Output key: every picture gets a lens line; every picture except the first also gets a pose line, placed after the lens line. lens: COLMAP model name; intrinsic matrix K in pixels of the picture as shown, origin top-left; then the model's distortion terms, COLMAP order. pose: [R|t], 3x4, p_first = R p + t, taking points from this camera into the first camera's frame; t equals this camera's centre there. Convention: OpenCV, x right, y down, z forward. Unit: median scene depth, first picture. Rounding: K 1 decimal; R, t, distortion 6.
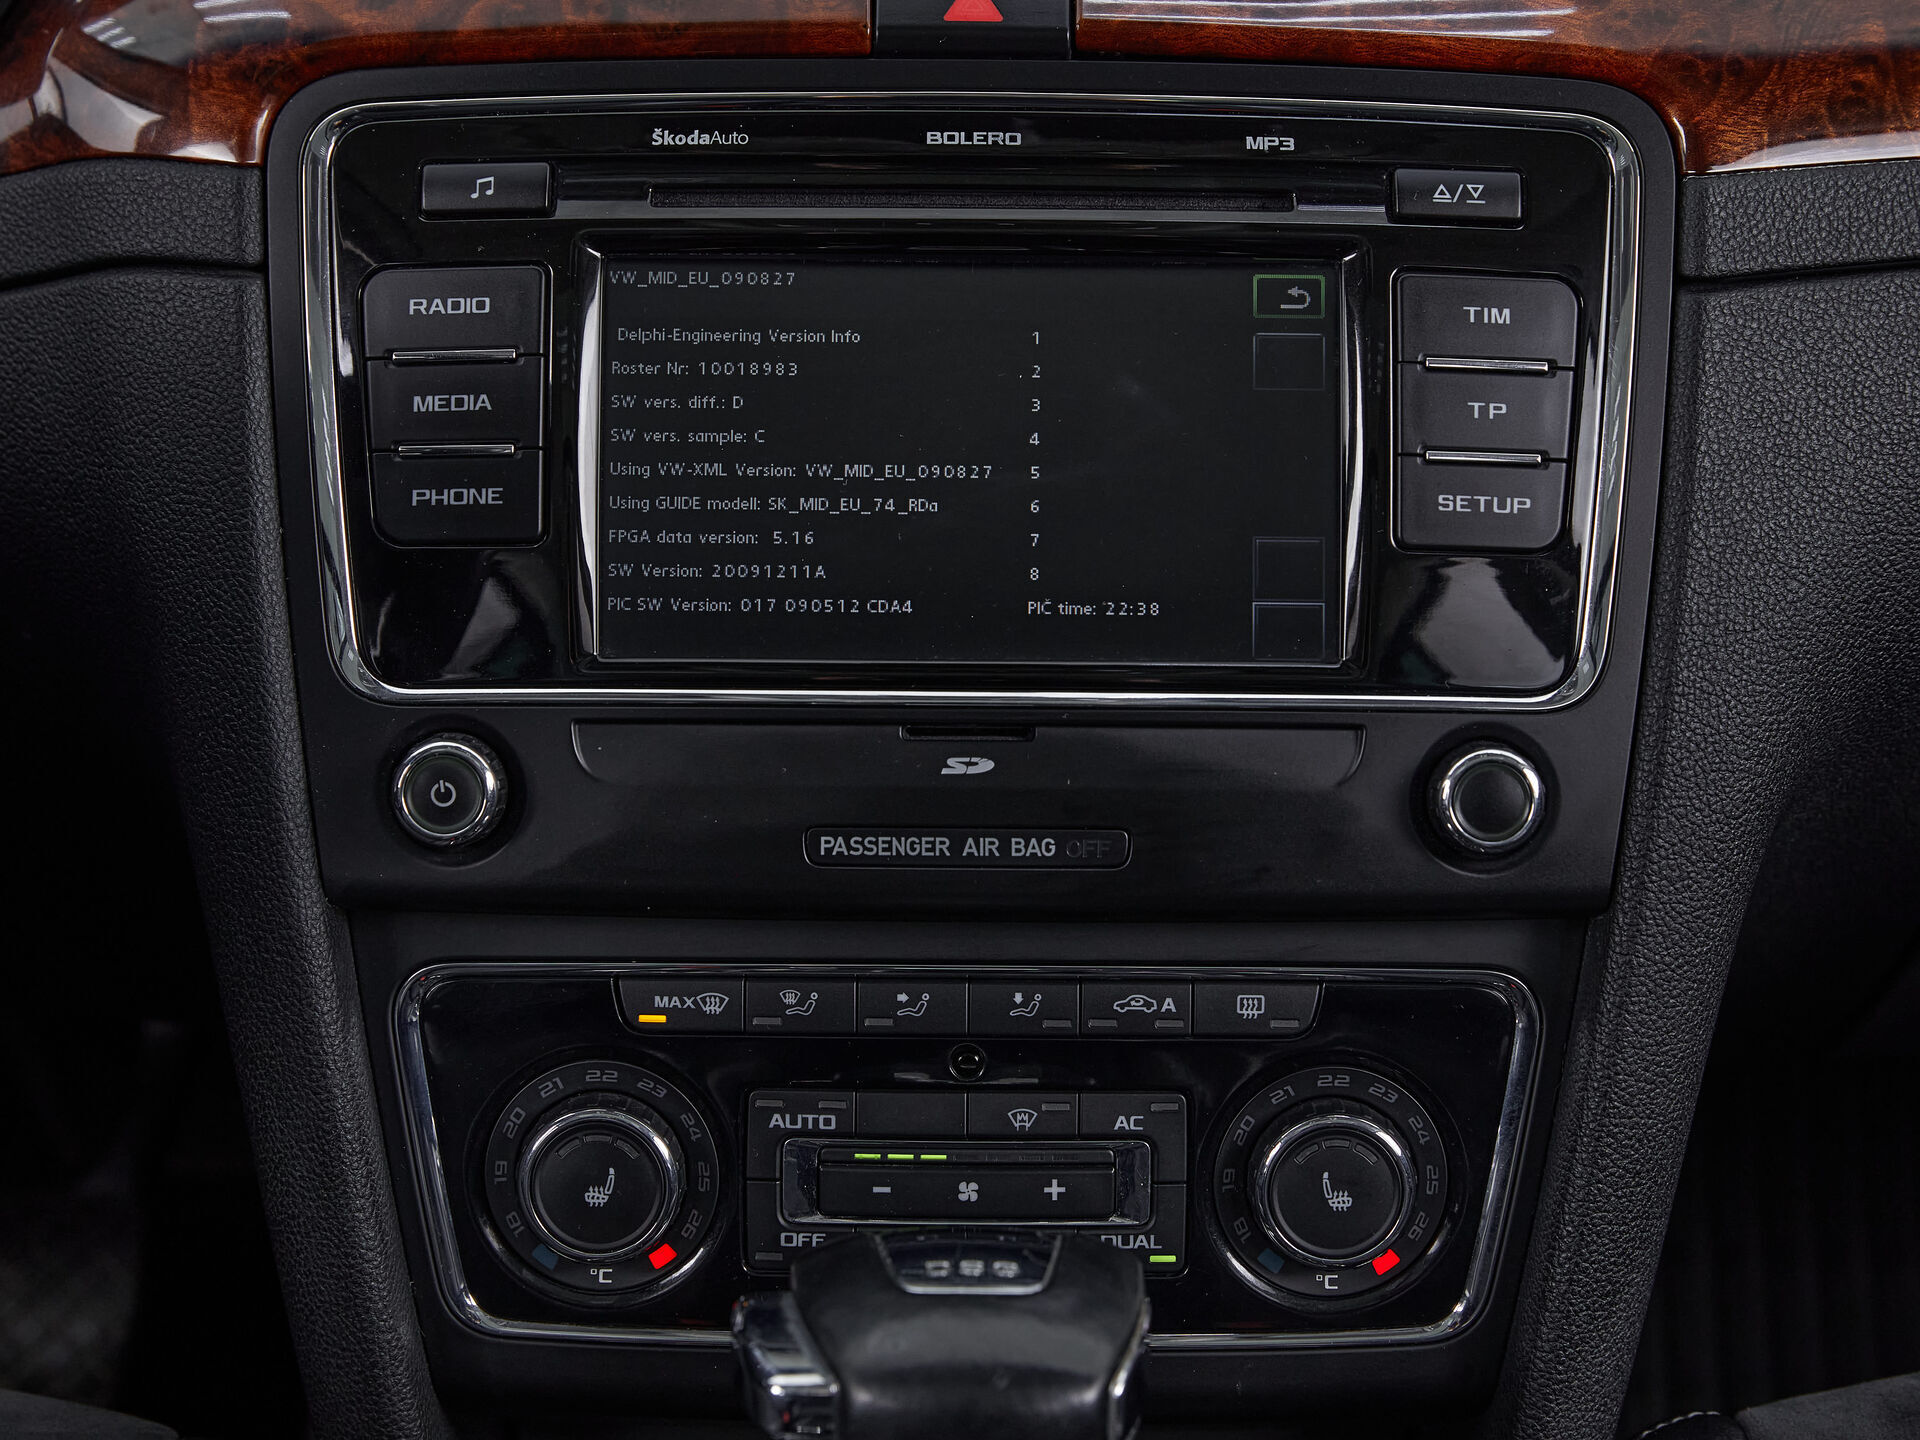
lens RADIAL K [[3903.9, 0, 963.3], [0, 3903.9, 727.1], [0, 0, 1]] dist [-0.089662, 0.000000]
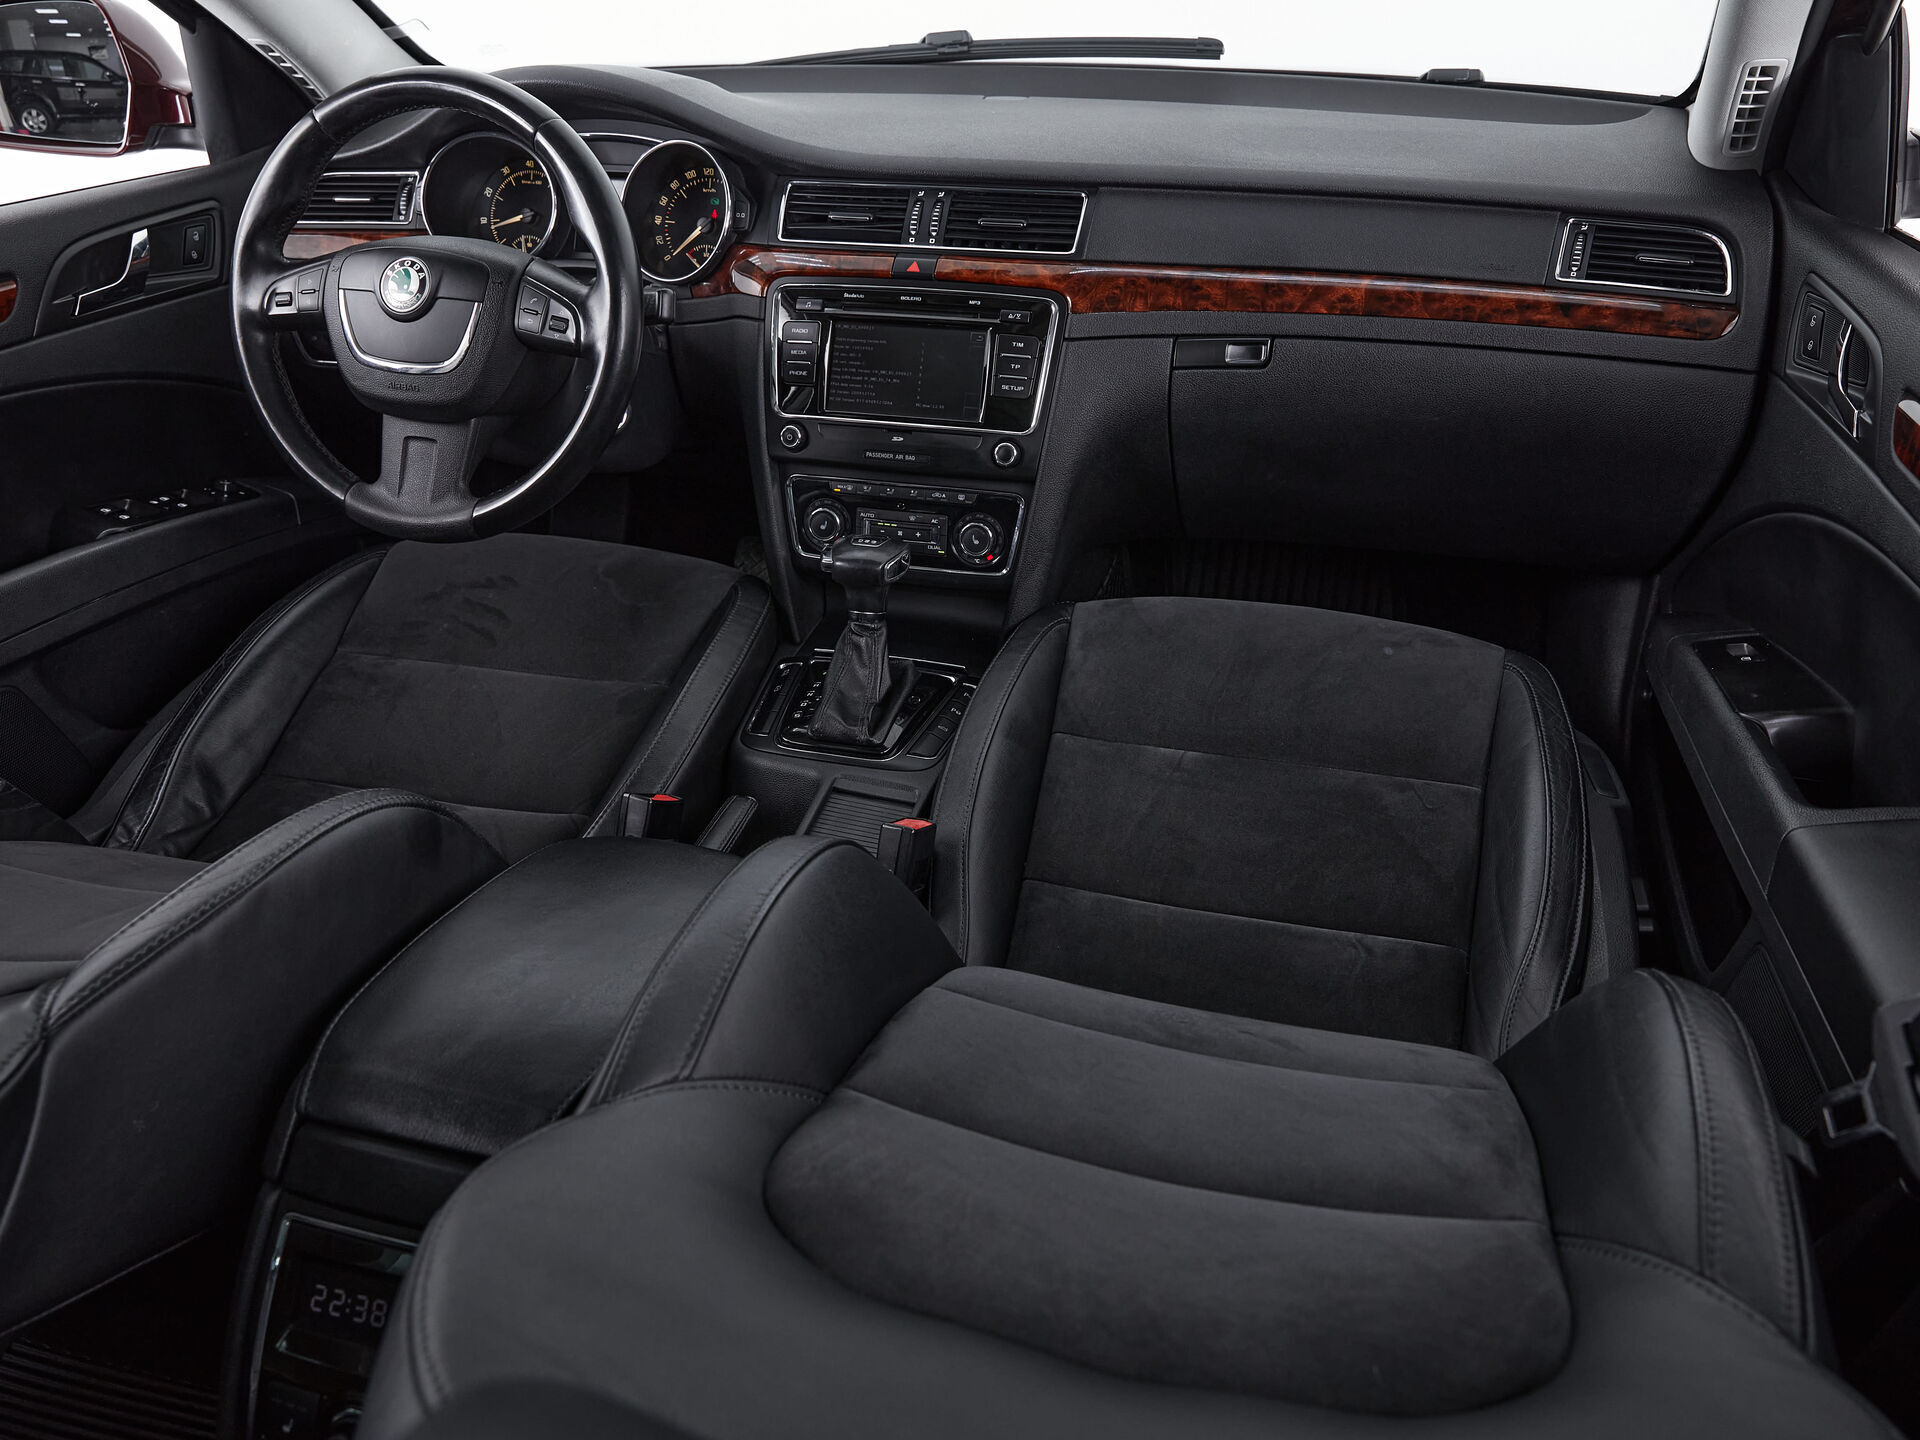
lens RADIAL K [[1463.0, 0, 962.2], [0, 1463.0, 708.5], [0, 0, 1]] dist [-0.019557, 0.026157]
pose [[0.962277, 0.114898, -0.246621, 0.525803], [-0.069938, 0.980454, 0.183899, -0.000827], [0.262930, -0.159713, 0.951504, -0.662664]]
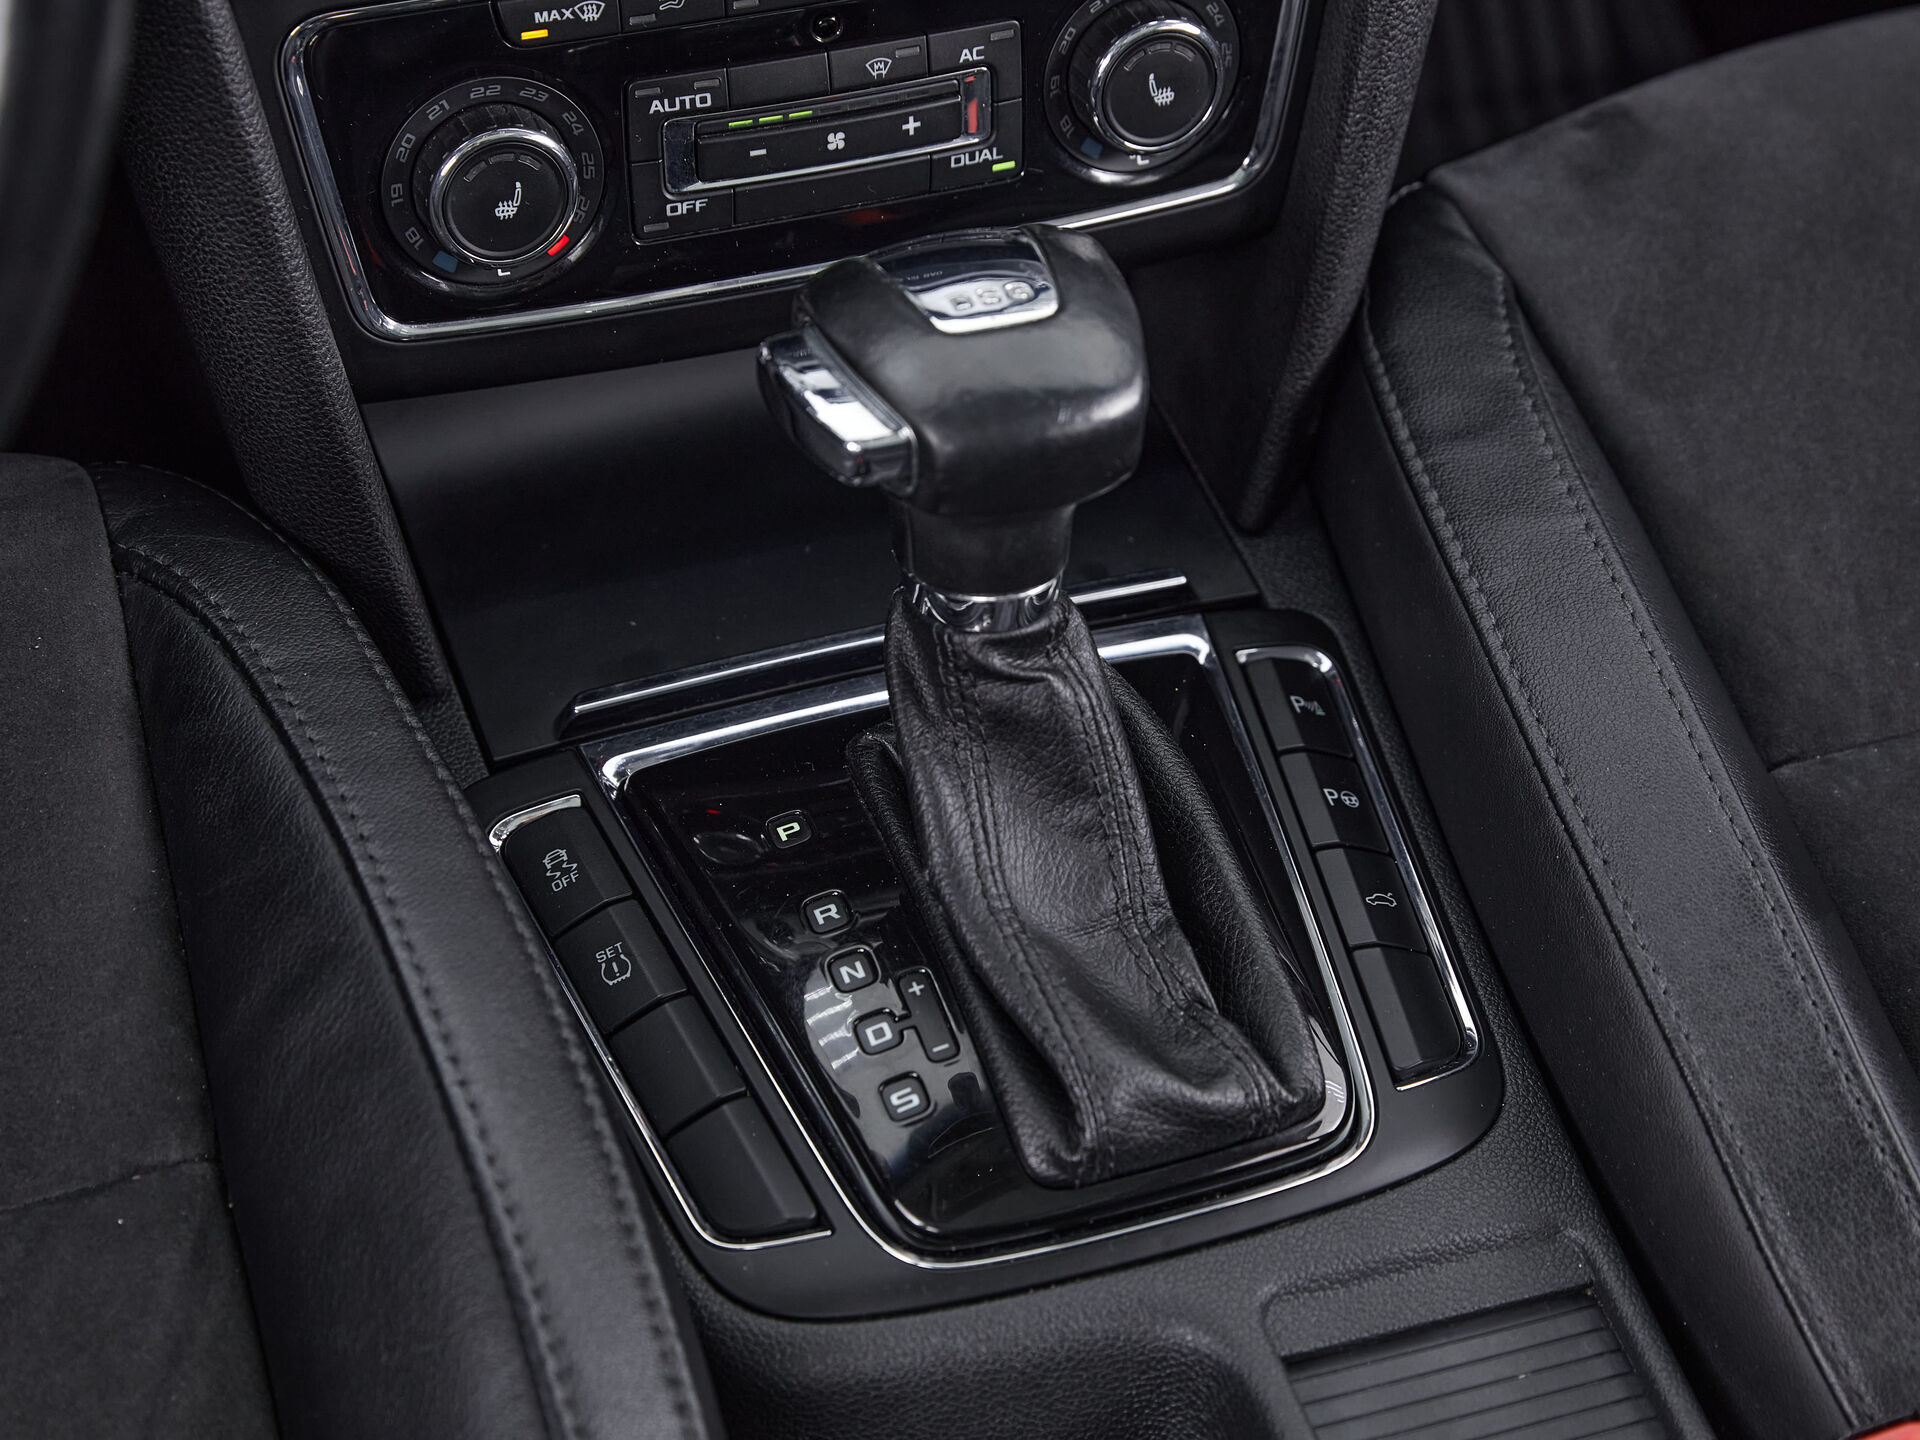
lens RADIAL K [[3903.9, 0, 965.2], [0, 3903.9, 721.1], [0, 0, 1]] dist [-0.089662, 0.000000]
pose [[0.938083, -0.208753, 0.276447, -0.296084], [0.059518, 0.883291, 0.465032, -0.236664], [-0.341260, -0.419785, 0.841024, 0.022911]]
